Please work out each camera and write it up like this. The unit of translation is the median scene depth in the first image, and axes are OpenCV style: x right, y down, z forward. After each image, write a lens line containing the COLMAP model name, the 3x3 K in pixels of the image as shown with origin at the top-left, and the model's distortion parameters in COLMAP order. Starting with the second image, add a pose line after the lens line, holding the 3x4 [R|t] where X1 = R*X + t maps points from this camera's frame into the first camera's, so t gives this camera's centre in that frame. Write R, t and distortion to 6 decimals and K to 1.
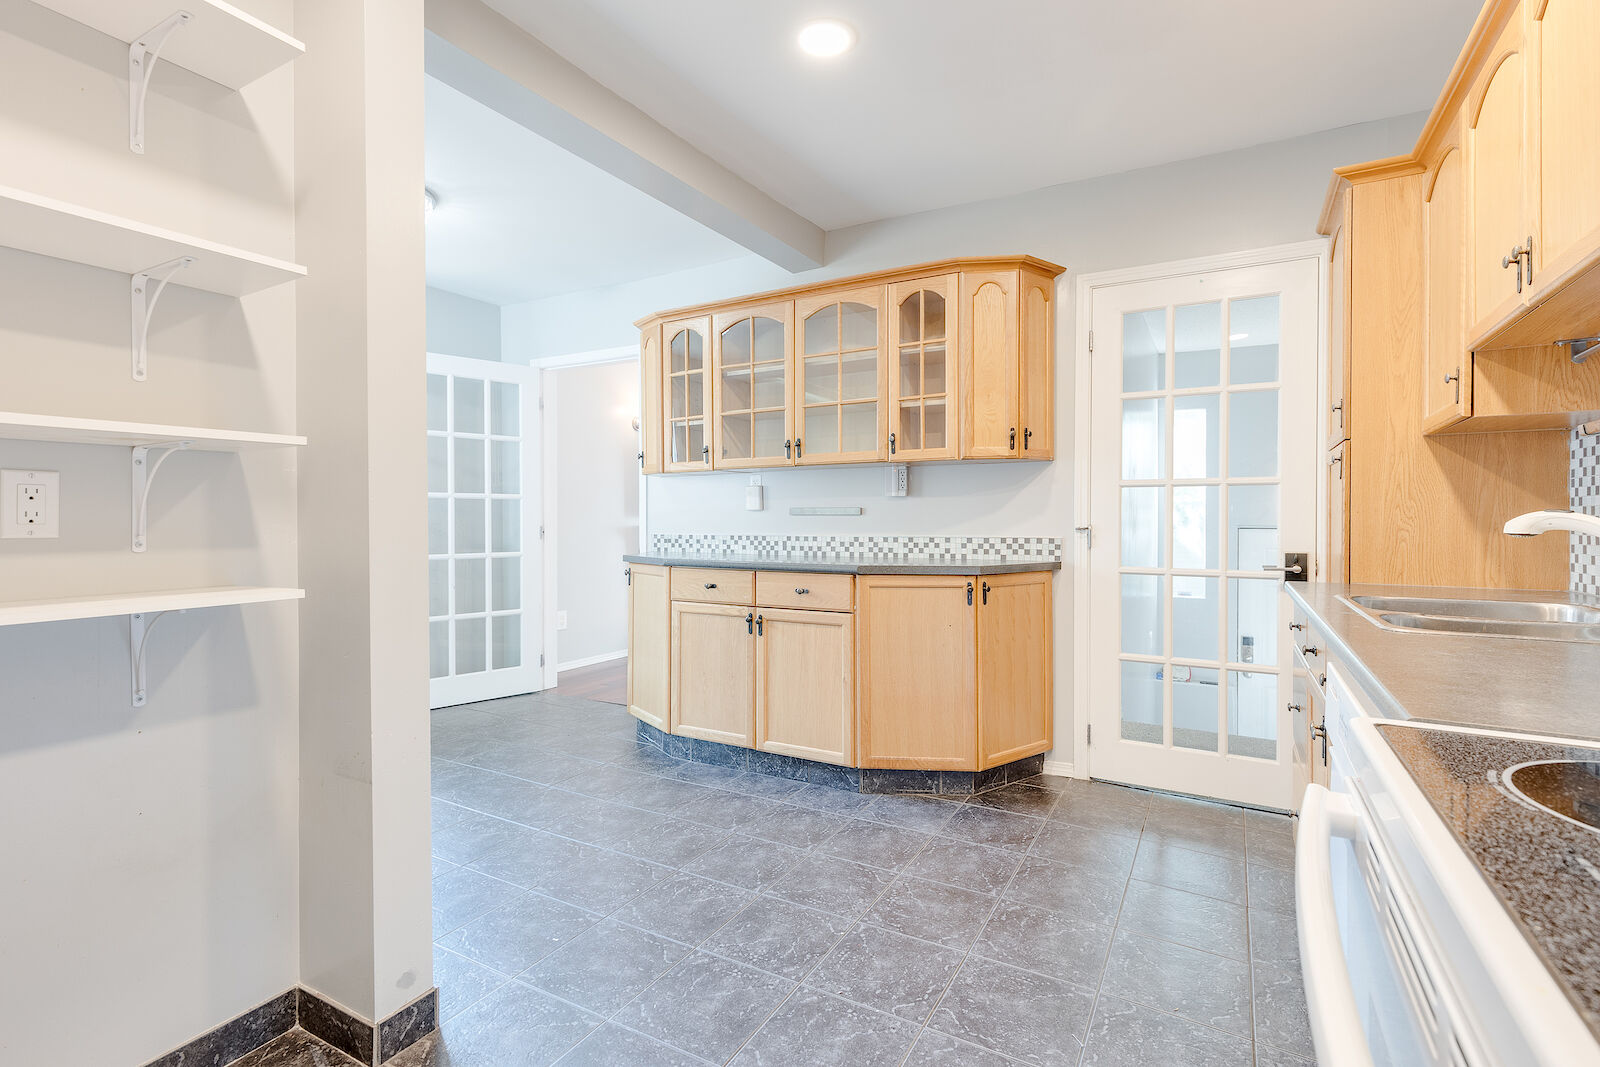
lens RADIAL K [[760.3, 0, 812.1], [0, 760.3, 526.8], [0, 0, 1]] dist [0.044085, 0.000398]
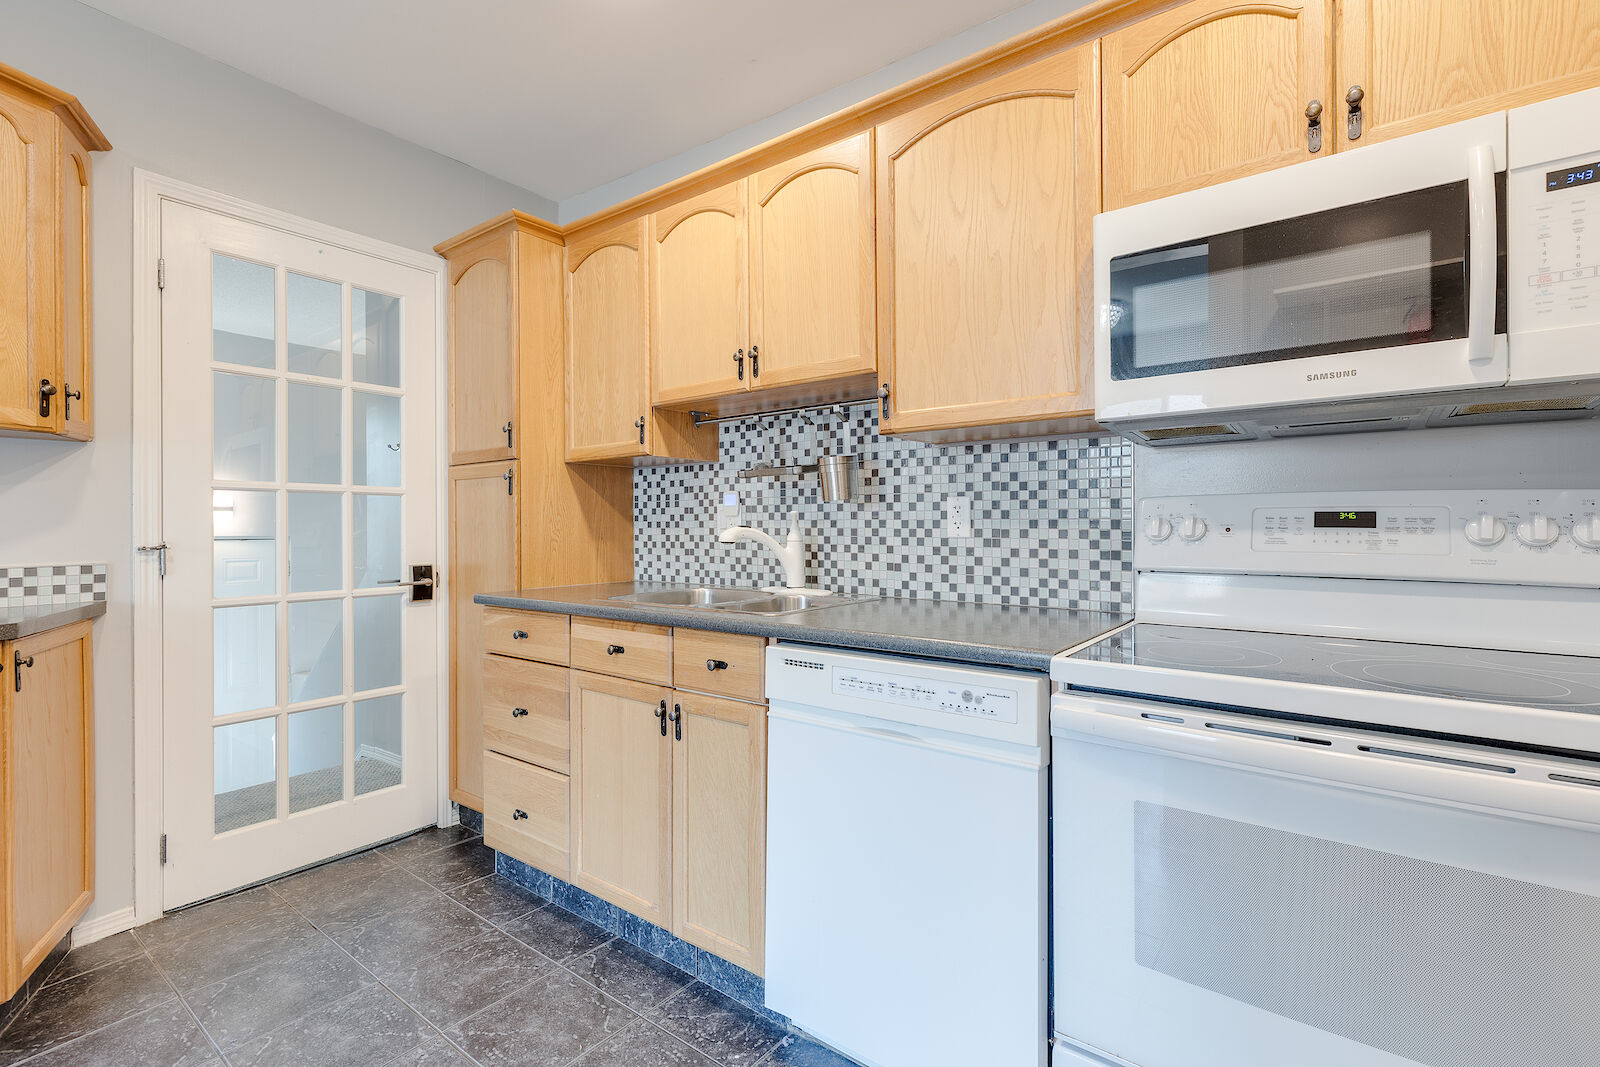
lens RADIAL K [[760.3, 0, 812.1], [0, 760.3, 526.8], [0, 0, 1]] dist [0.044085, 0.000398]
pose [[0.157910, -0.000877, 0.987453, -0.256725], [0.016991, 0.999854, -0.001829, -0.005870], [-0.987307, 0.017066, 0.157902, 0.336381]]
